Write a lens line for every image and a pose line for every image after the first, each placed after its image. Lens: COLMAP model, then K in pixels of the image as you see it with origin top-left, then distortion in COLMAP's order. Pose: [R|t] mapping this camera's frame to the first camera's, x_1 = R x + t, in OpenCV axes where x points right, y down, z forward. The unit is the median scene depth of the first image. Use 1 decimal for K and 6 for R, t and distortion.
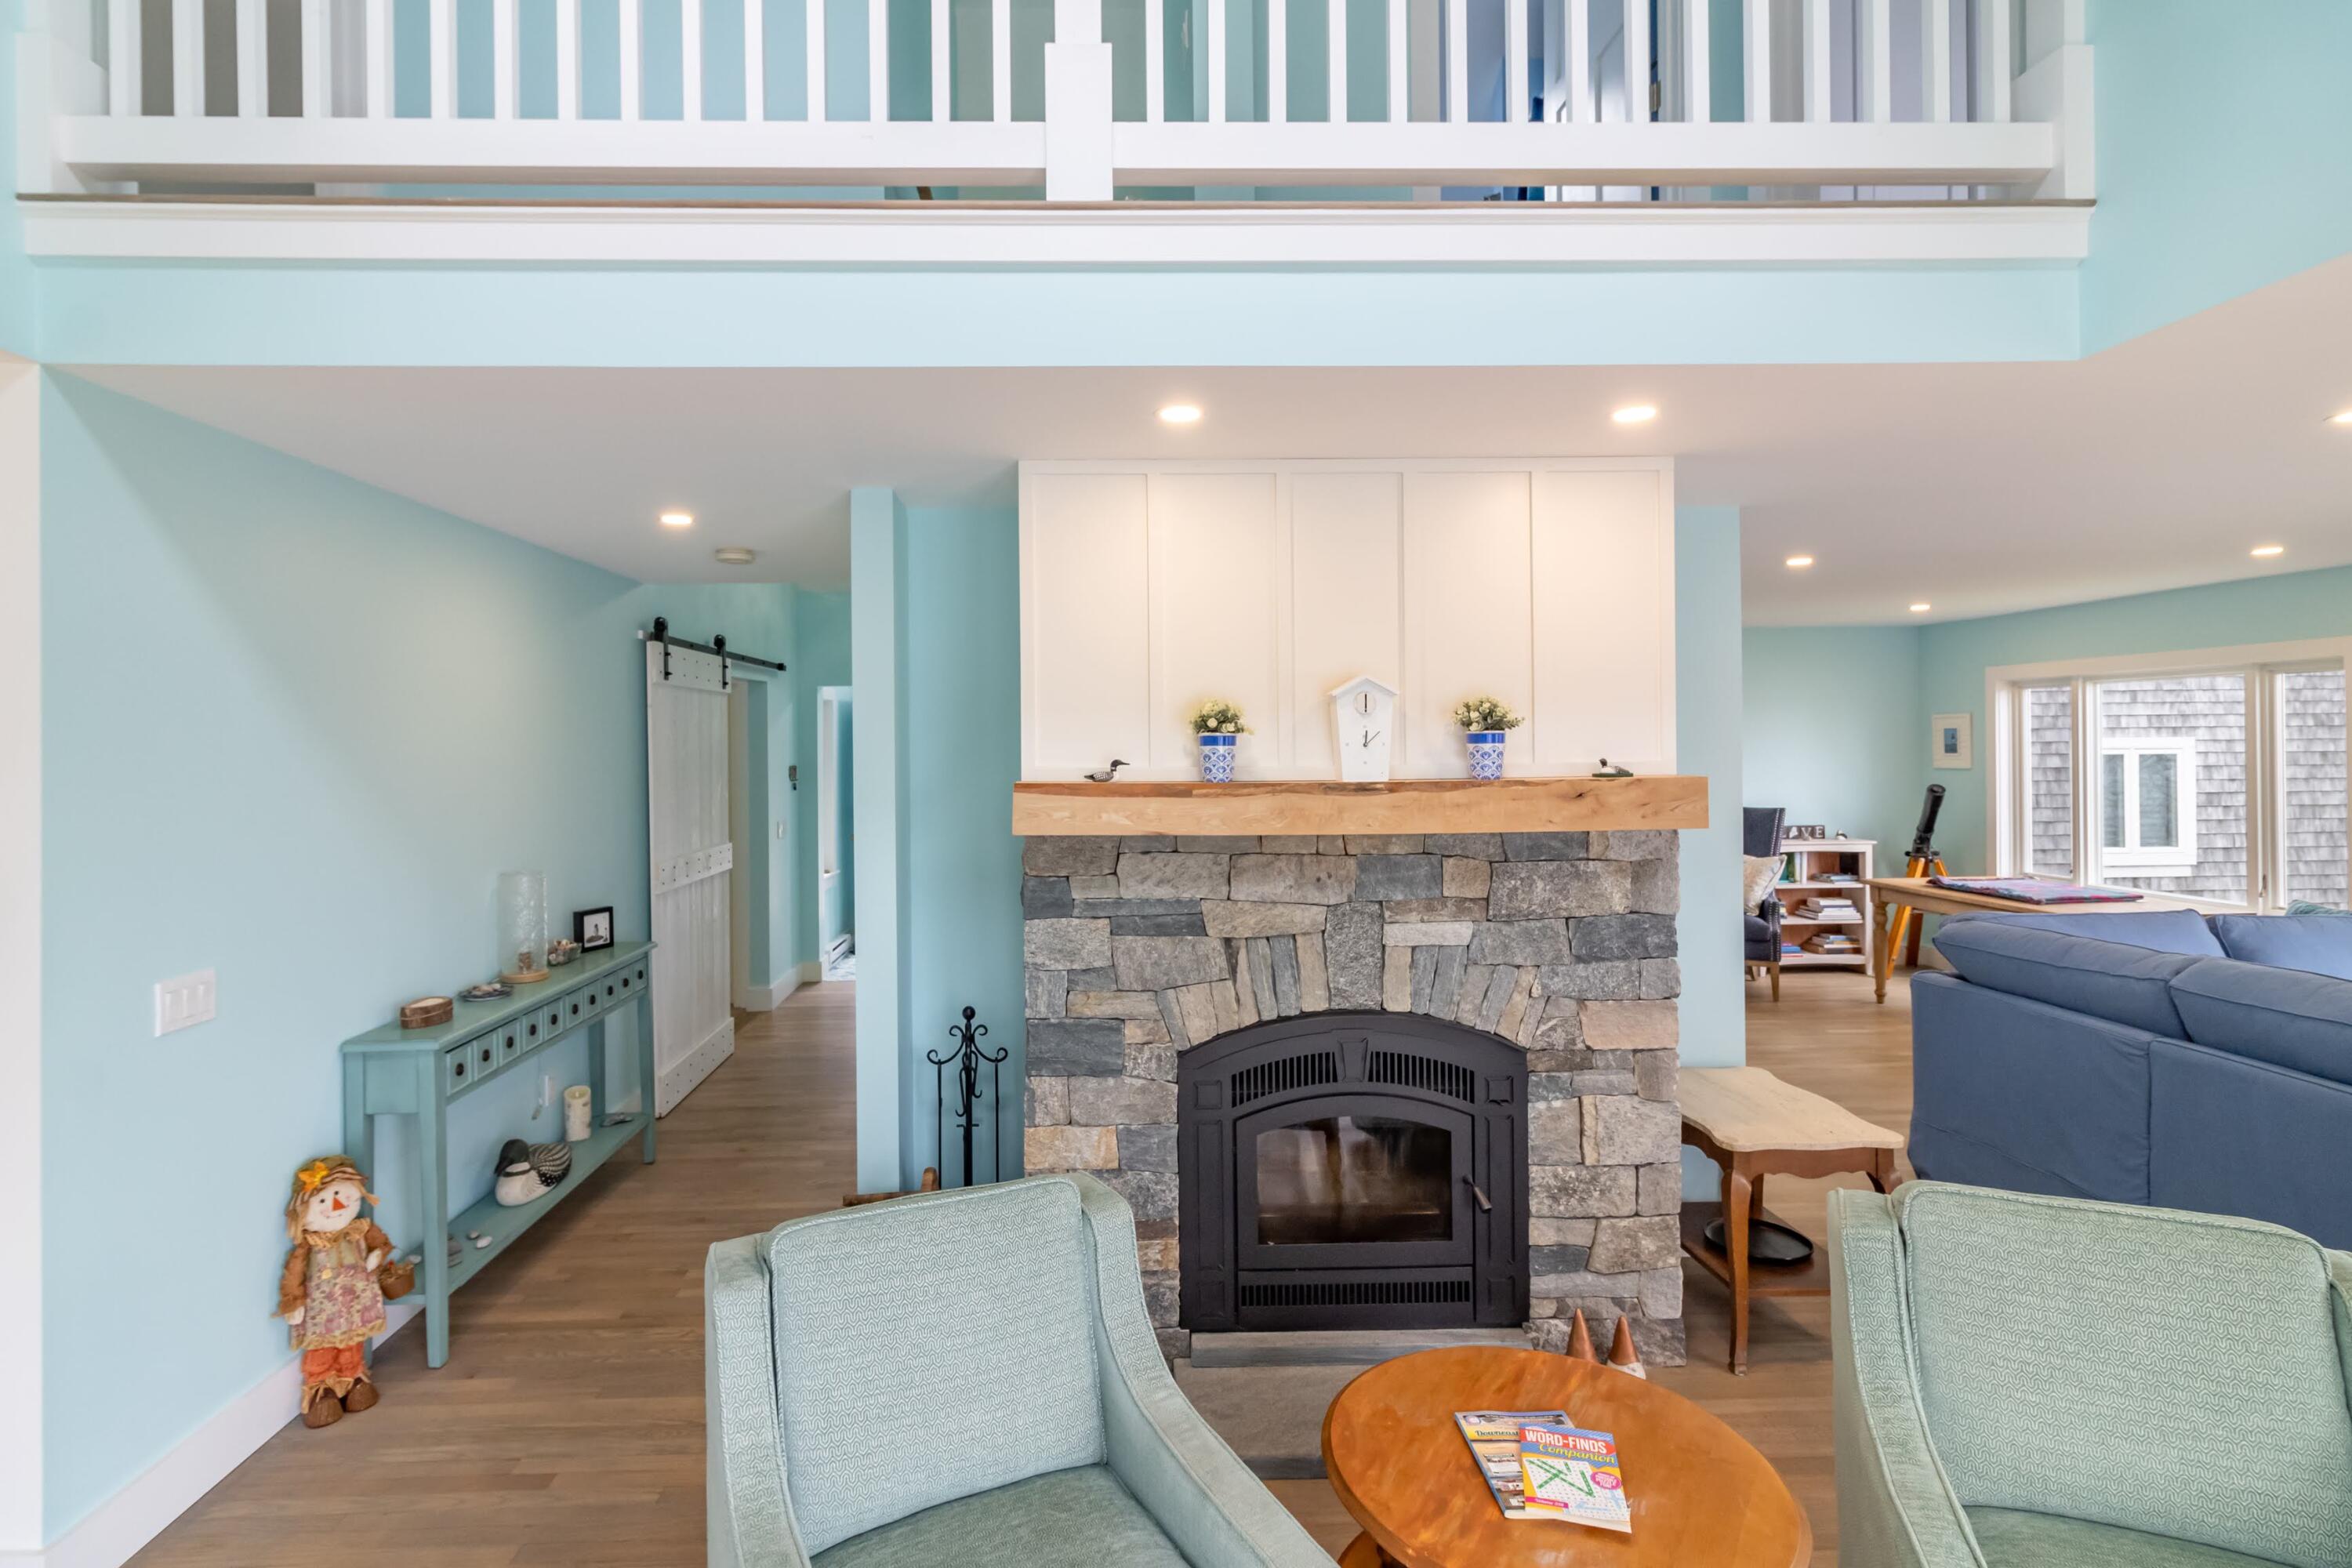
lens RADIAL K [[1137.5, 0, 1089.7], [0, 1137.5, 739.5], [0, 0, 1]] dist [0.000142, -0.000151]
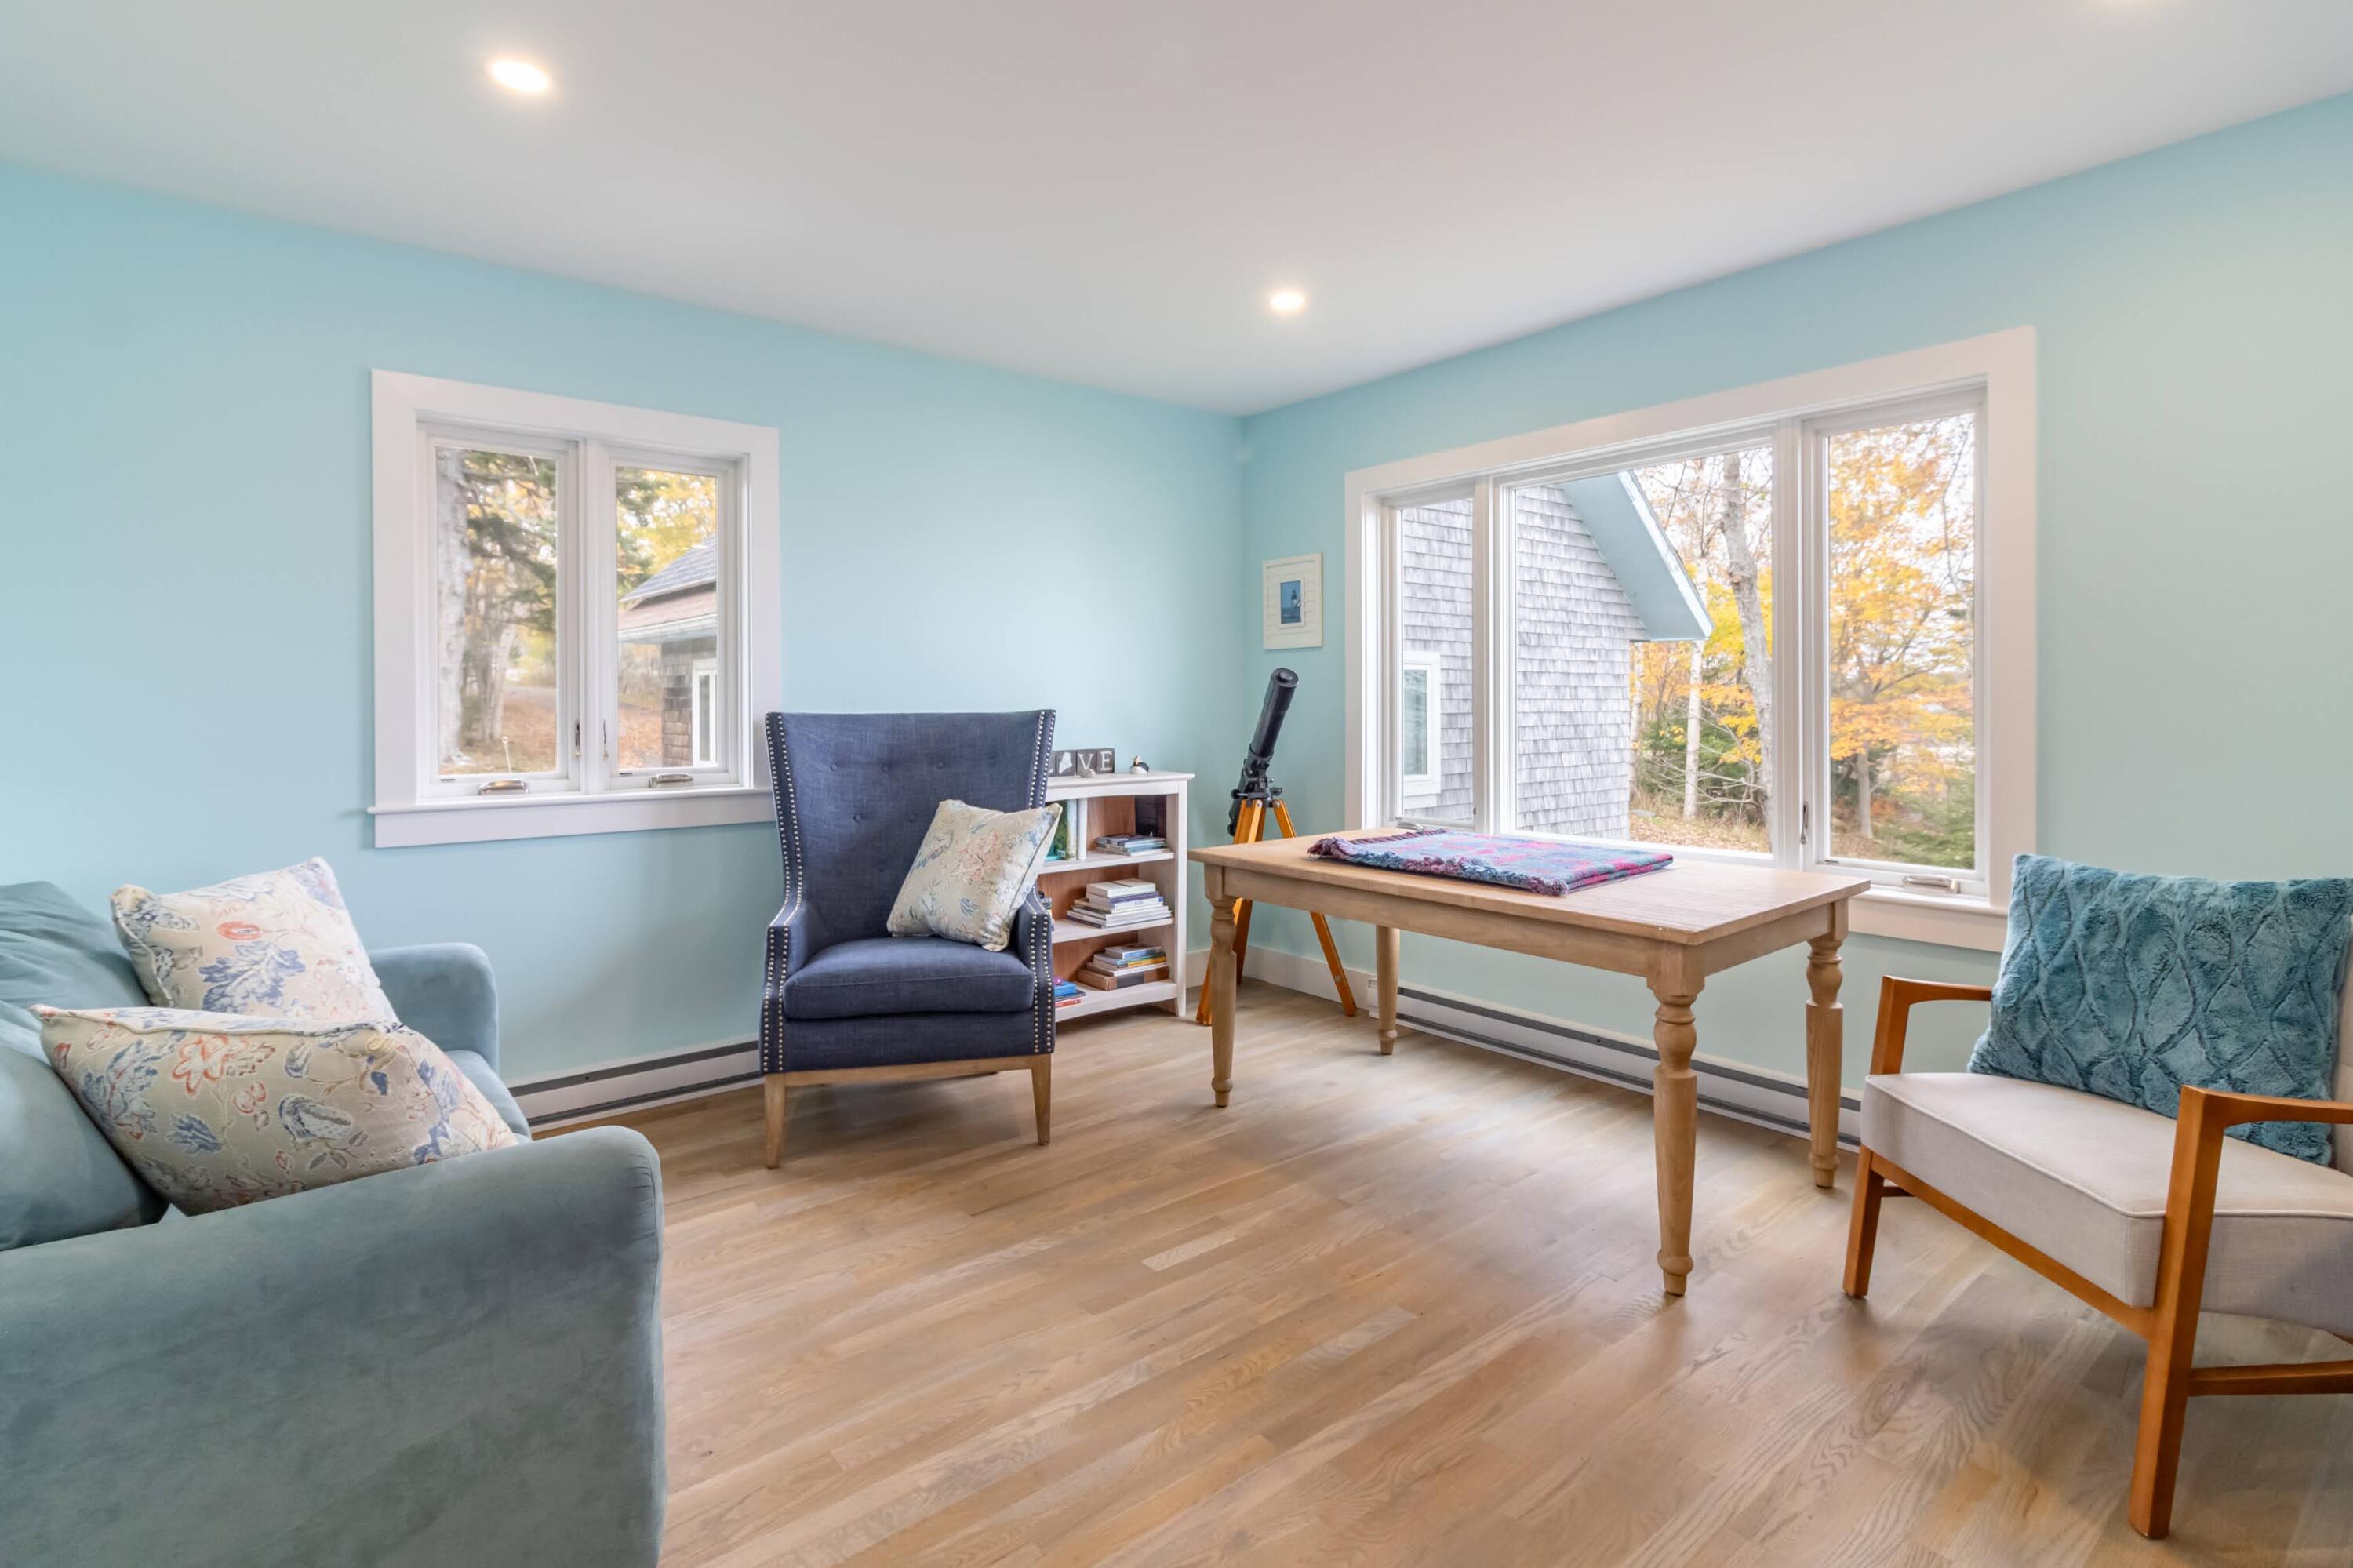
lens RADIAL K [[1138.0, 0, 1179.5], [0, 1138.0, 702.3], [0, 0, 1]] dist [0.000142, -0.000151]
pose [[0.783594, 0.007863, 0.621224, 0.338213], [-0.007848, 0.999965, -0.002758, 0.055617], [-0.621224, -0.002714, 0.783629, 0.564408]]
